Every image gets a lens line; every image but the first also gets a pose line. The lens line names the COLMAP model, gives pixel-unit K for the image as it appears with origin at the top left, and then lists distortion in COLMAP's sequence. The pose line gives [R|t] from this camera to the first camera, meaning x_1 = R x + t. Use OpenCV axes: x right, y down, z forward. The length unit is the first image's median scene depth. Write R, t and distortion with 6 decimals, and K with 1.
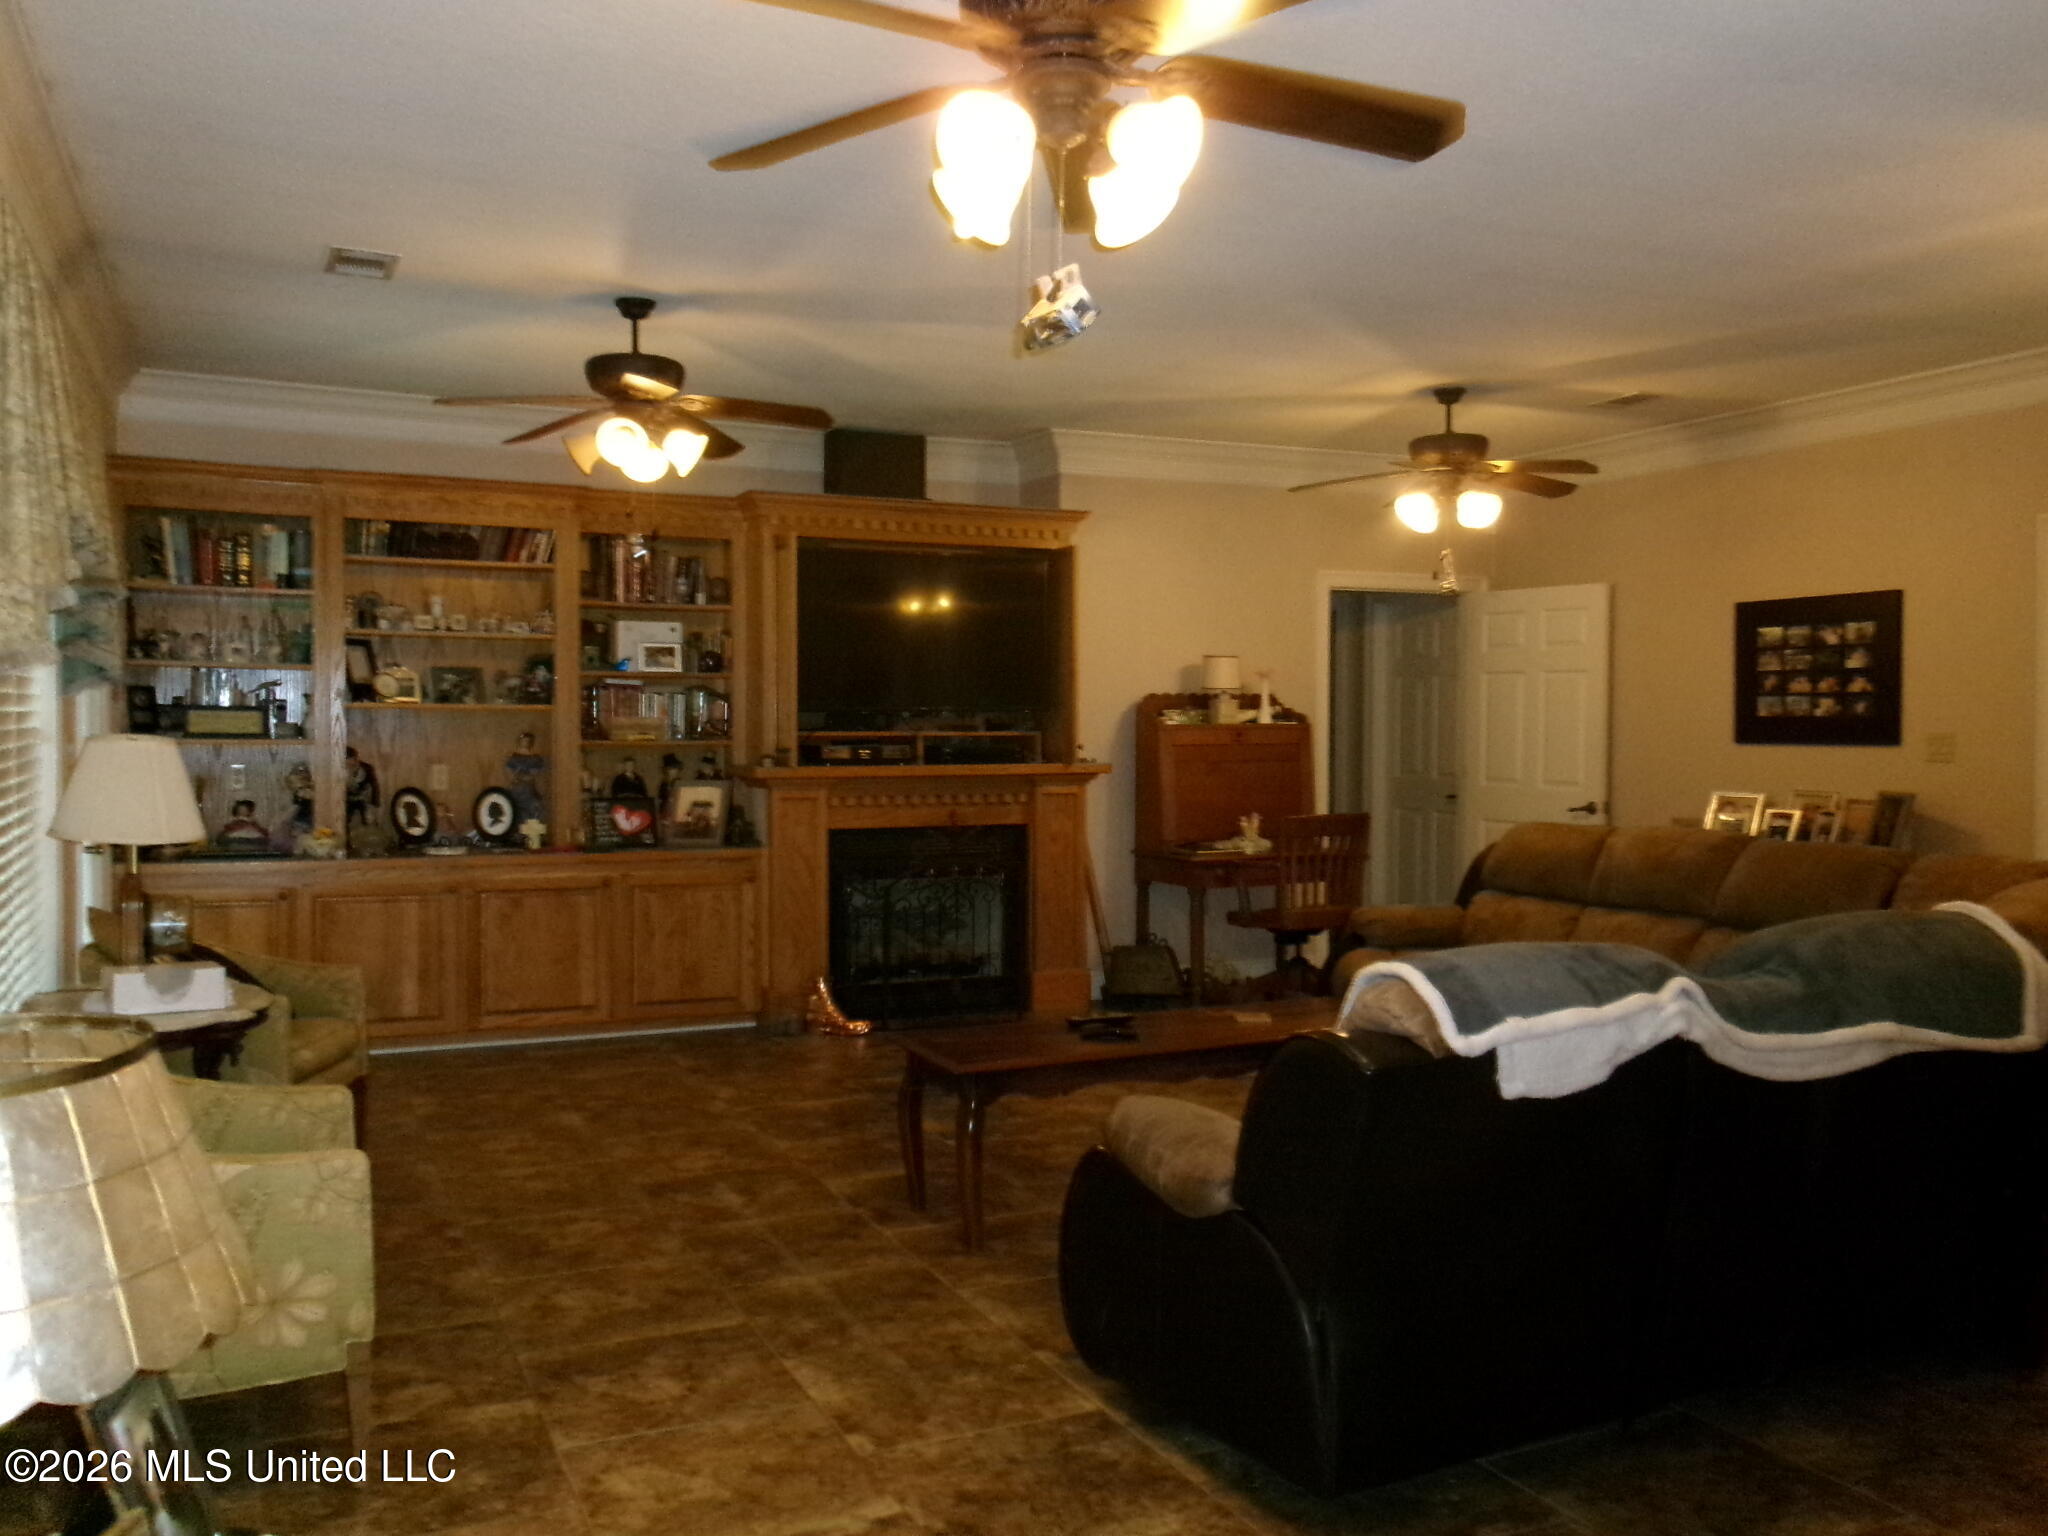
lens RADIAL K [[1655.1, 0, 1022.4], [0, 1655.1, 764.6], [0, 0, 1]] dist [-0.014803, 0.008002]
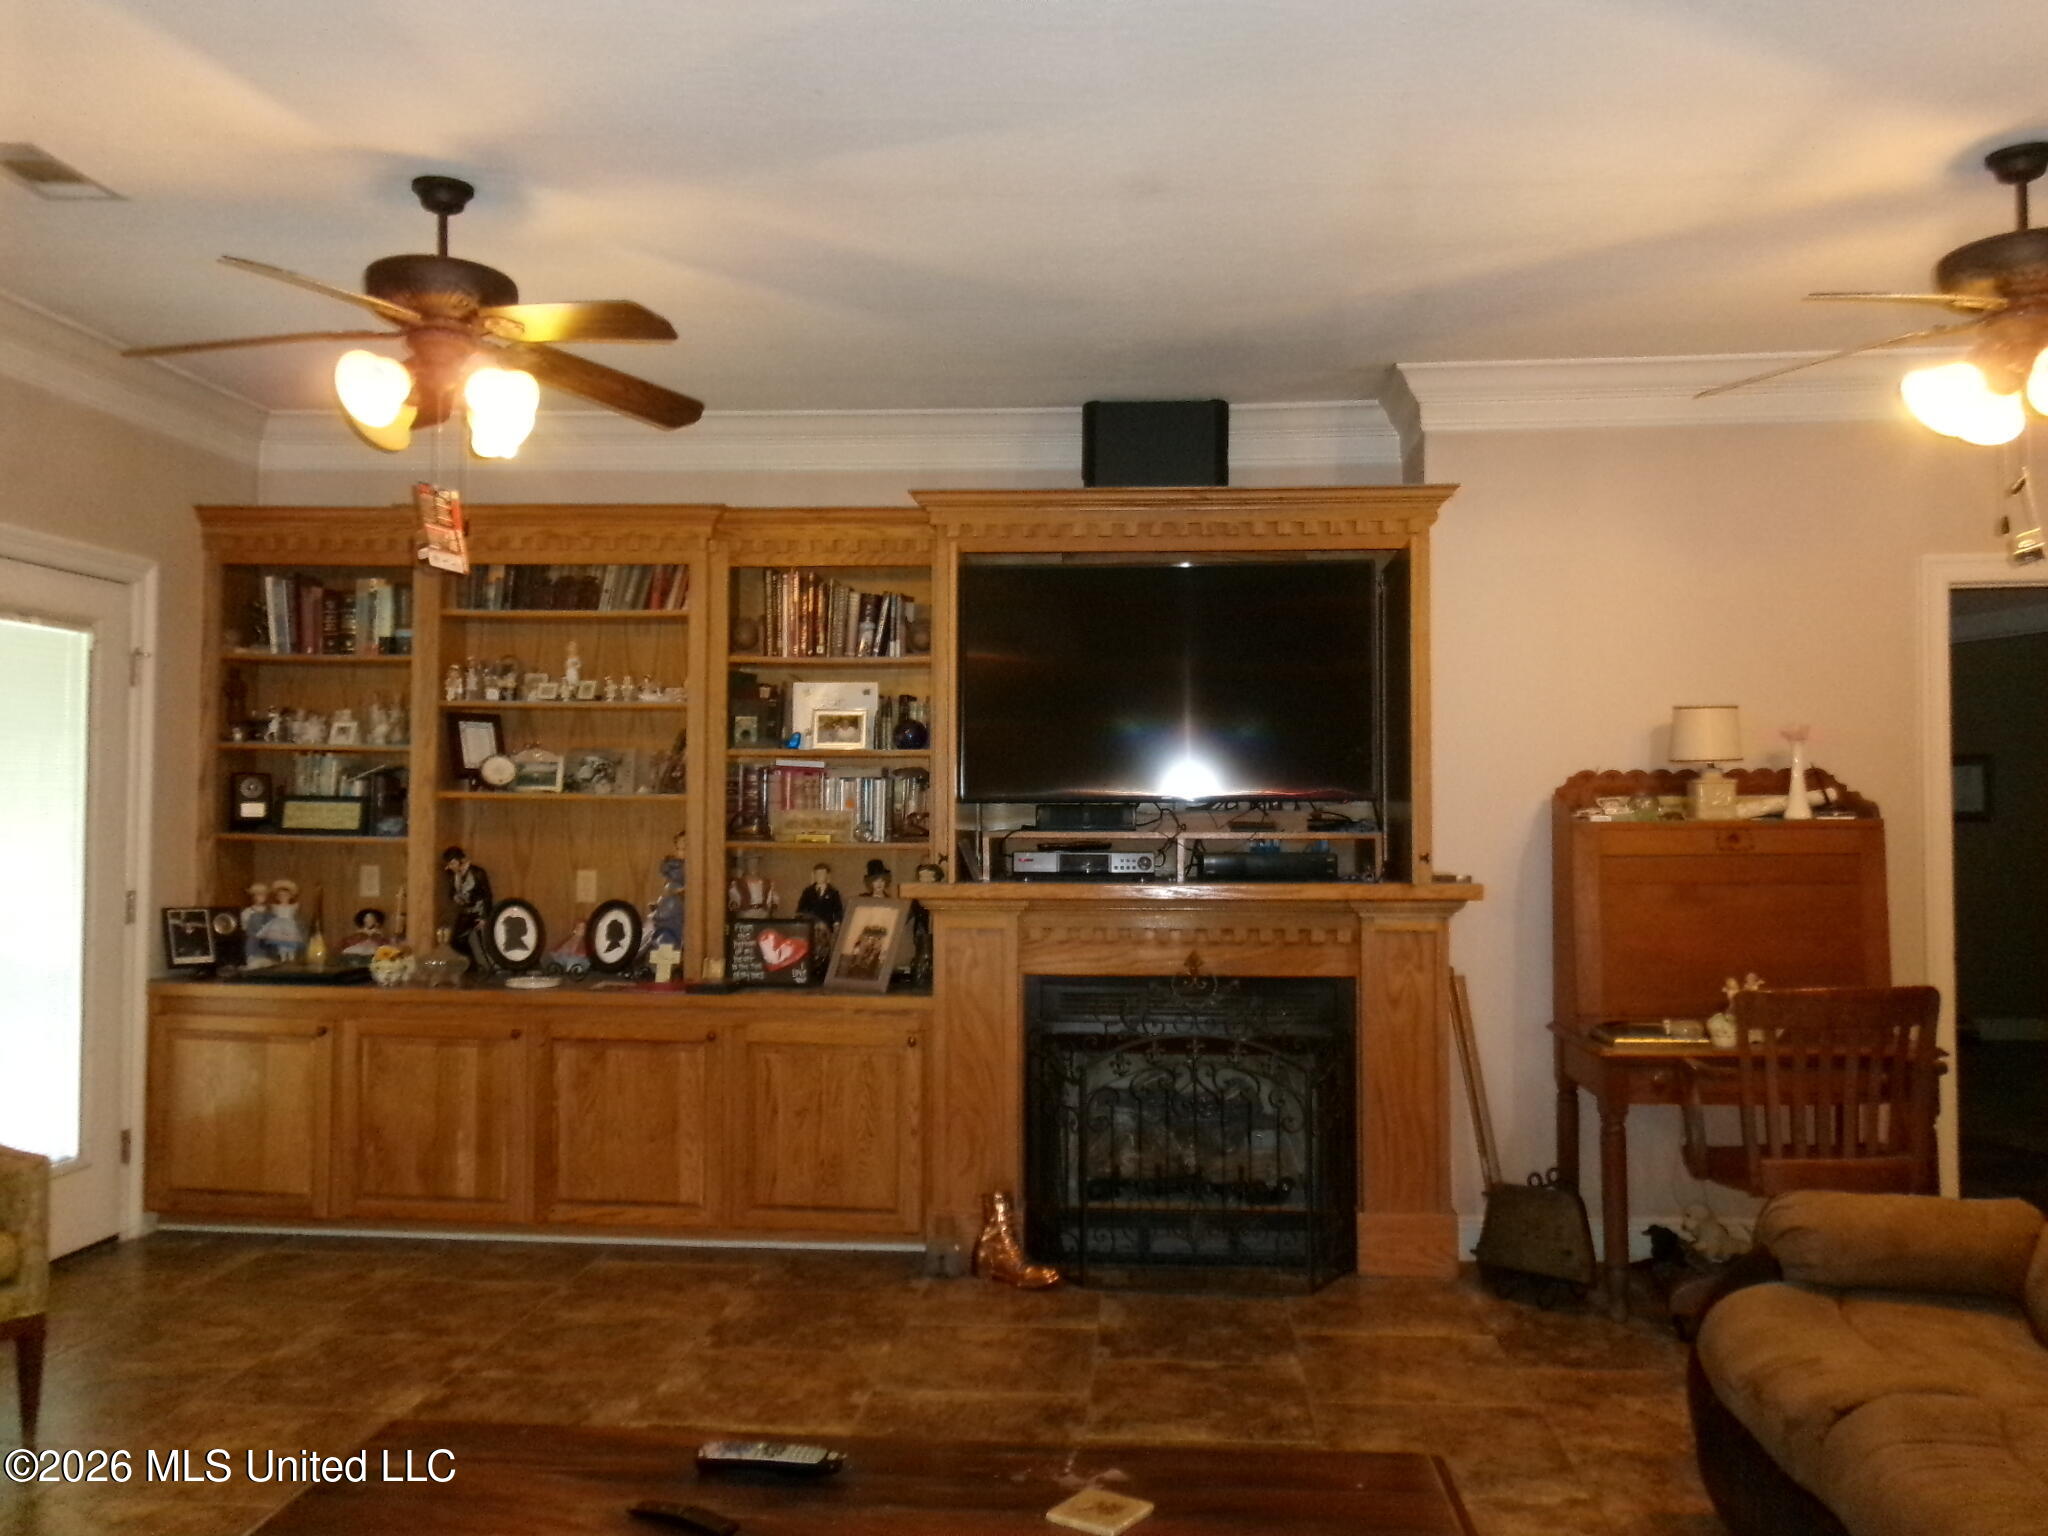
lens RADIAL K [[1655.1, 0, 1026.7], [0, 1655.1, 771.1], [0, 0, 1]] dist [-0.014803, 0.008002]
pose [[0.878220, -0.012219, -0.478101, 0.211143], [-0.012953, 0.998699, -0.049318, -0.010843], [0.478081, 0.049505, 0.876919, 0.397668]]
